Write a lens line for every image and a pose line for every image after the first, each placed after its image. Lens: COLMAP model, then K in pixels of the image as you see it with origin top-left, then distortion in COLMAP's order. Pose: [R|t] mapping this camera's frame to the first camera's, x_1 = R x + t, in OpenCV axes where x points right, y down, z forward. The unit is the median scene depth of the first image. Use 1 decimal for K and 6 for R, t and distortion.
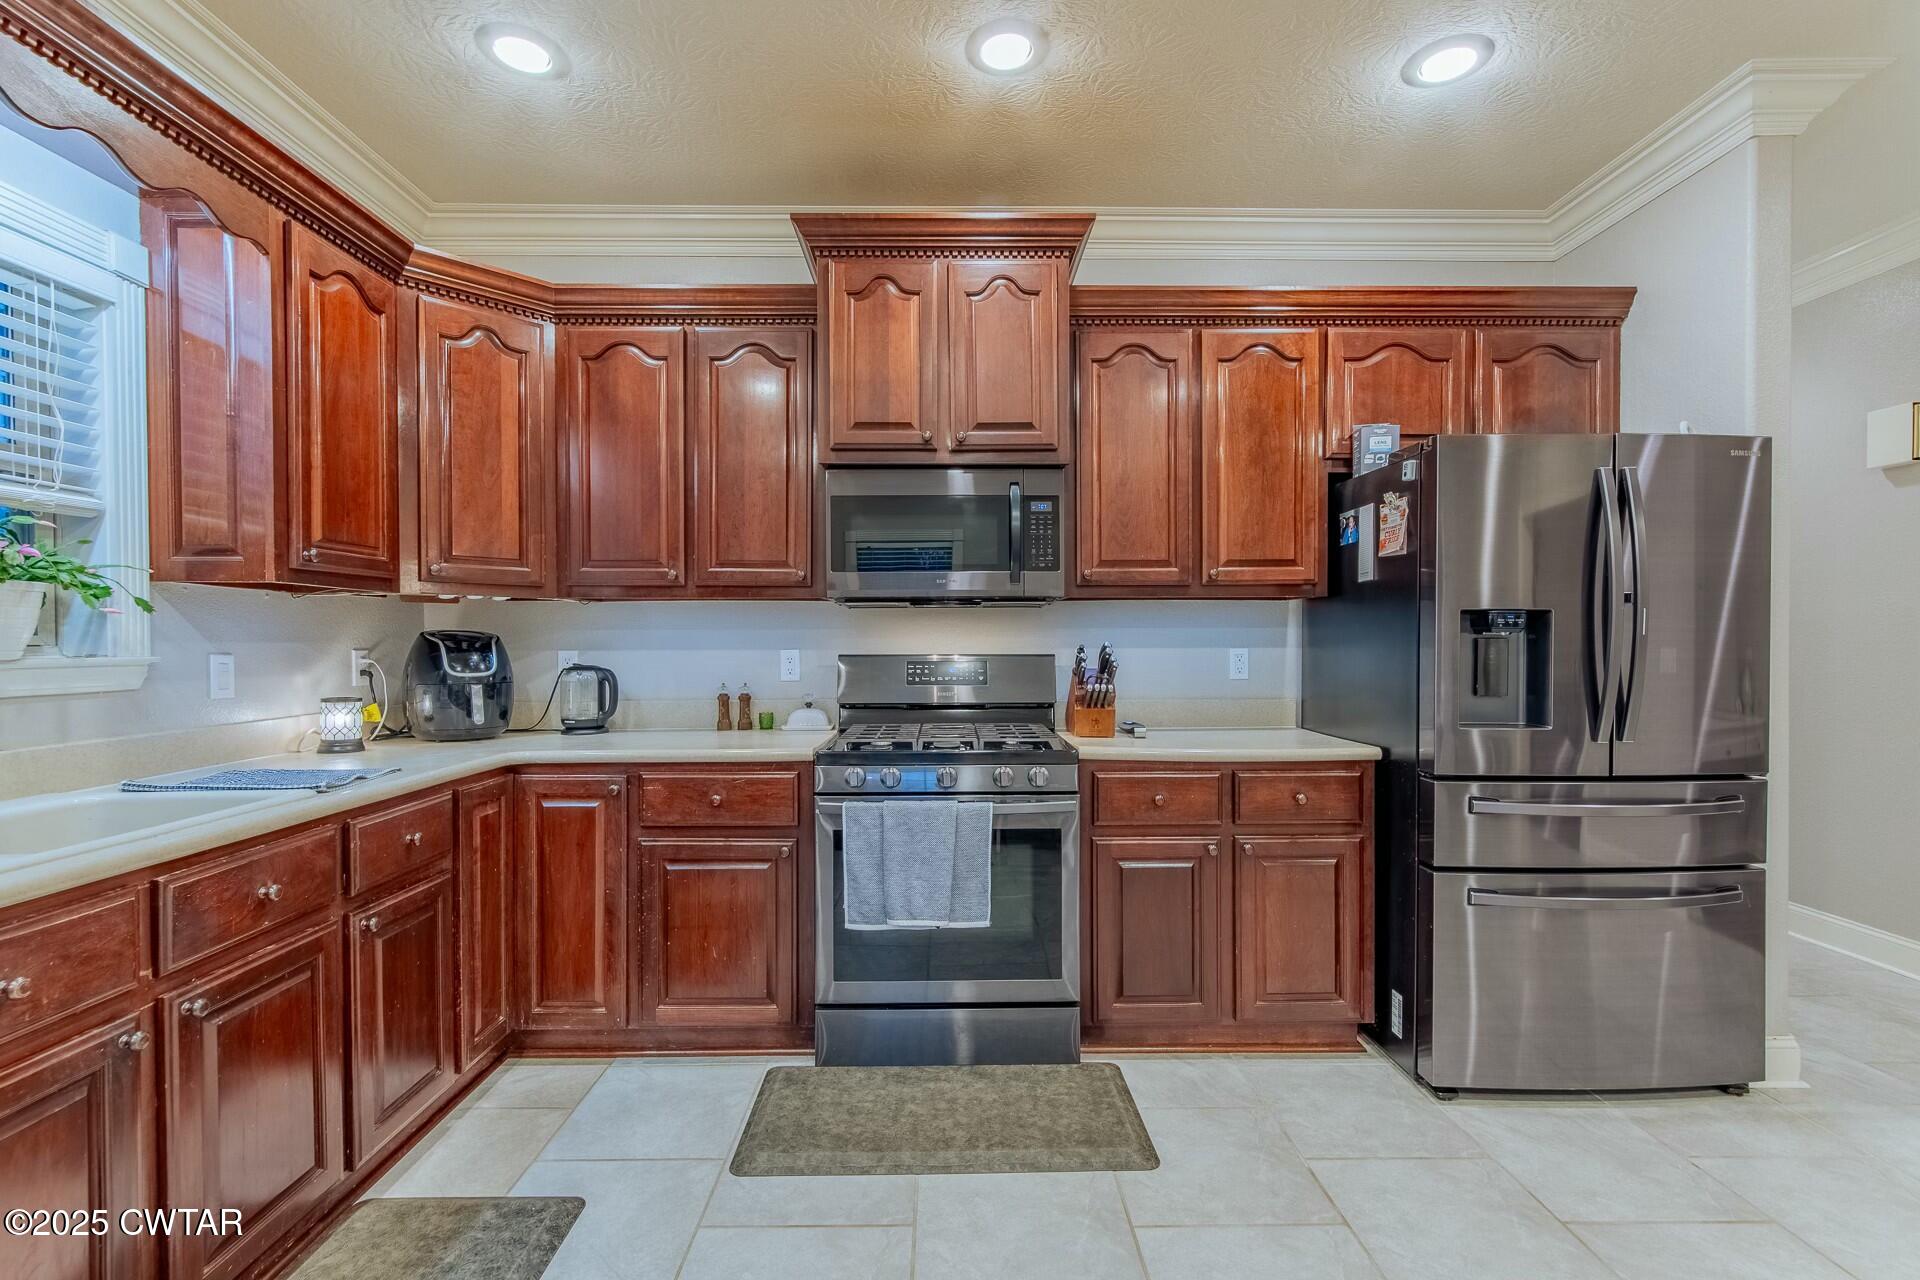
lens RADIAL K [[865.0, 0, 961.5], [0, 865.0, 650.9], [0, 0, 1]] dist [0.000700, 0.000957]
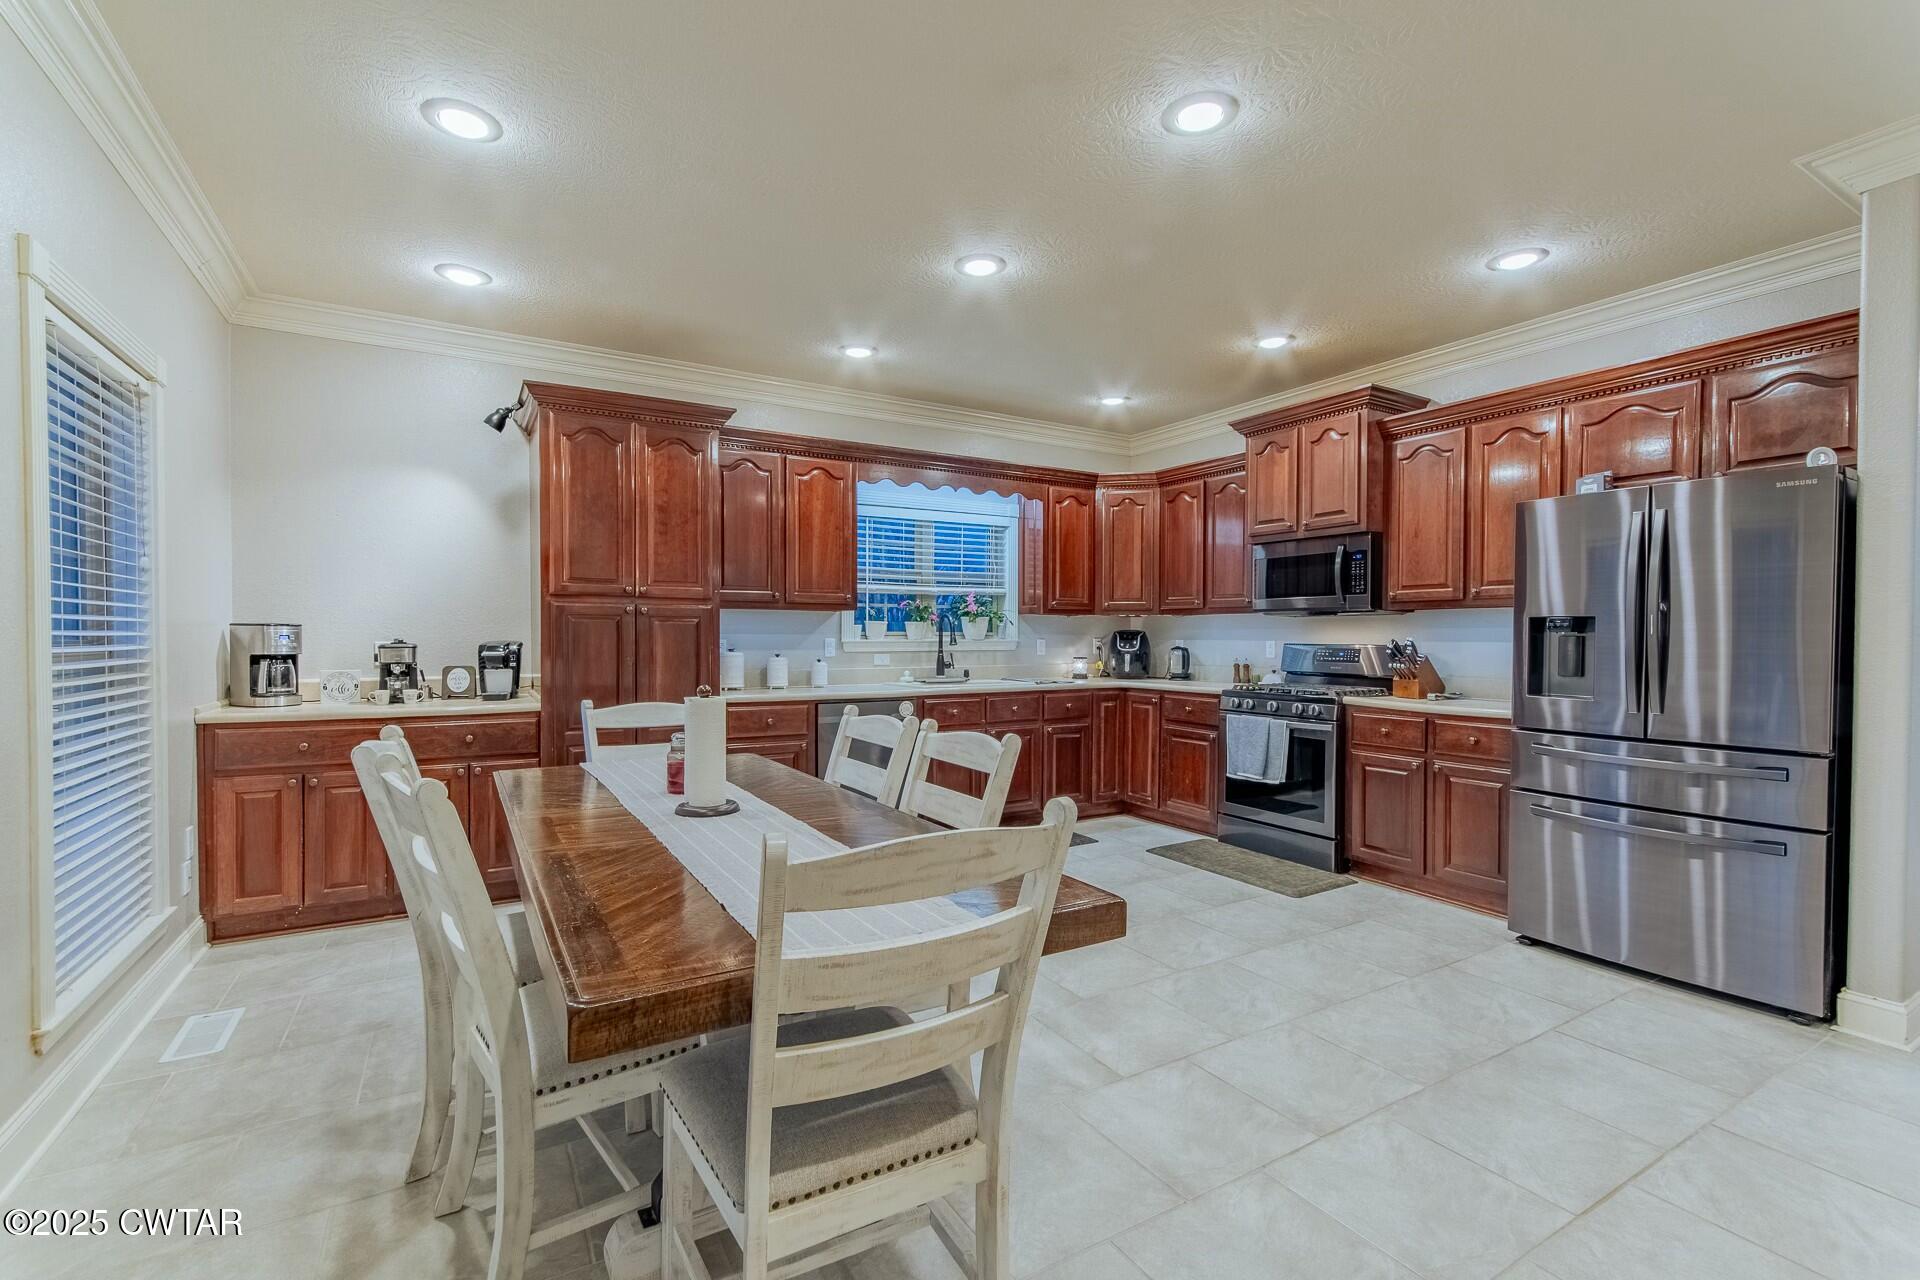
lens RADIAL K [[840.2, 0, 959.6], [0, 840.2, 648.9], [0, 0, 1]] dist [-0.002682, 0.000841]
pose [[0.505438, 0.019432, -0.862644, 1.209195], [-0.015533, 0.999789, 0.013421, 0.003295], [0.862723, 0.006616, 0.505634, -0.534300]]
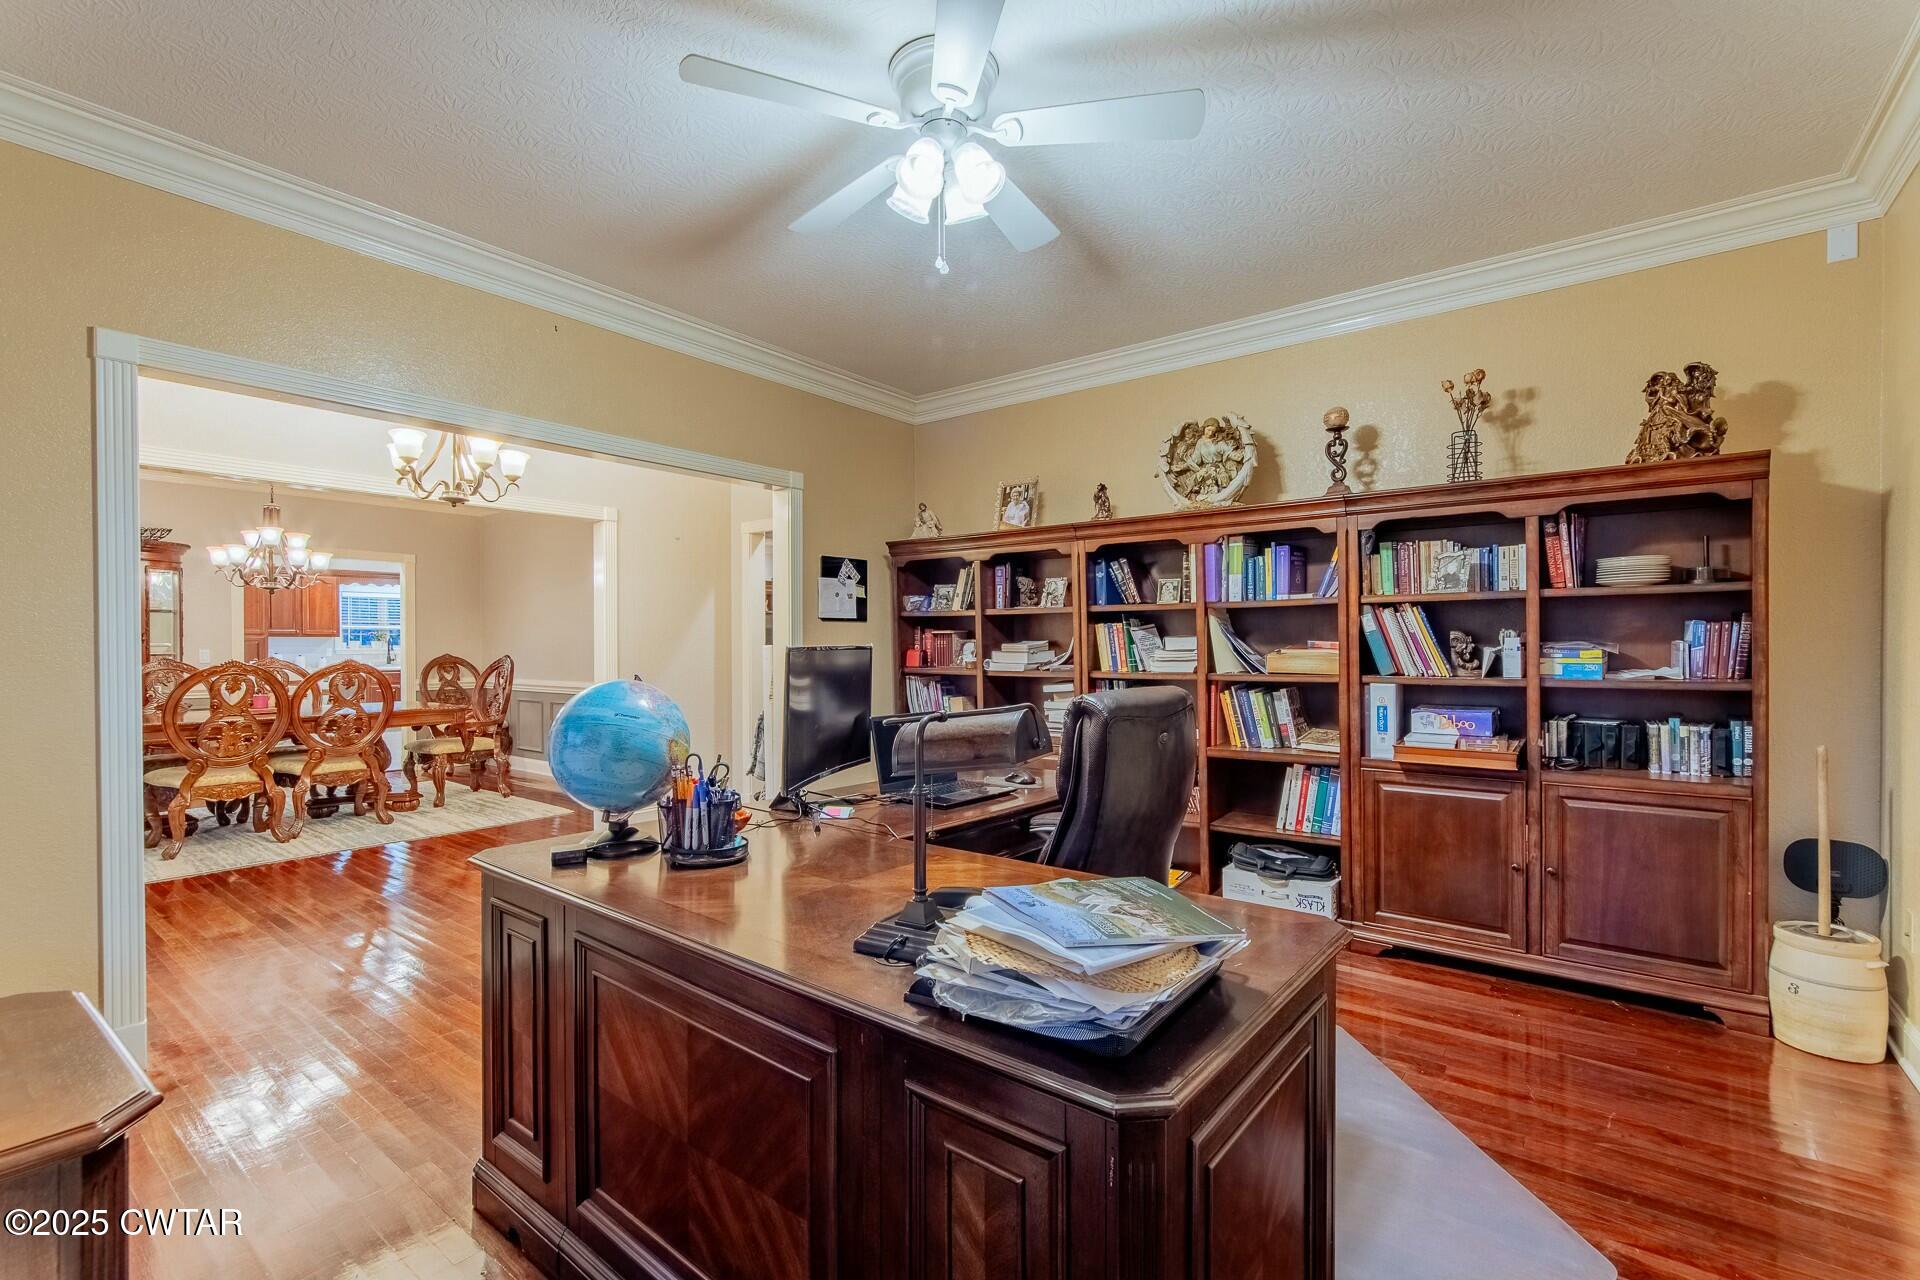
lens RADIAL K [[865.0, 0, 961.5], [0, 865.0, 650.9], [0, 0, 1]] dist [0.000700, 0.000957]
pose [[0.775942, 0.007711, -0.630757, 5.555138], [-0.005847, 0.999970, 0.005032, -0.024785], [0.630777, -0.000216, 0.775964, -1.400470]]
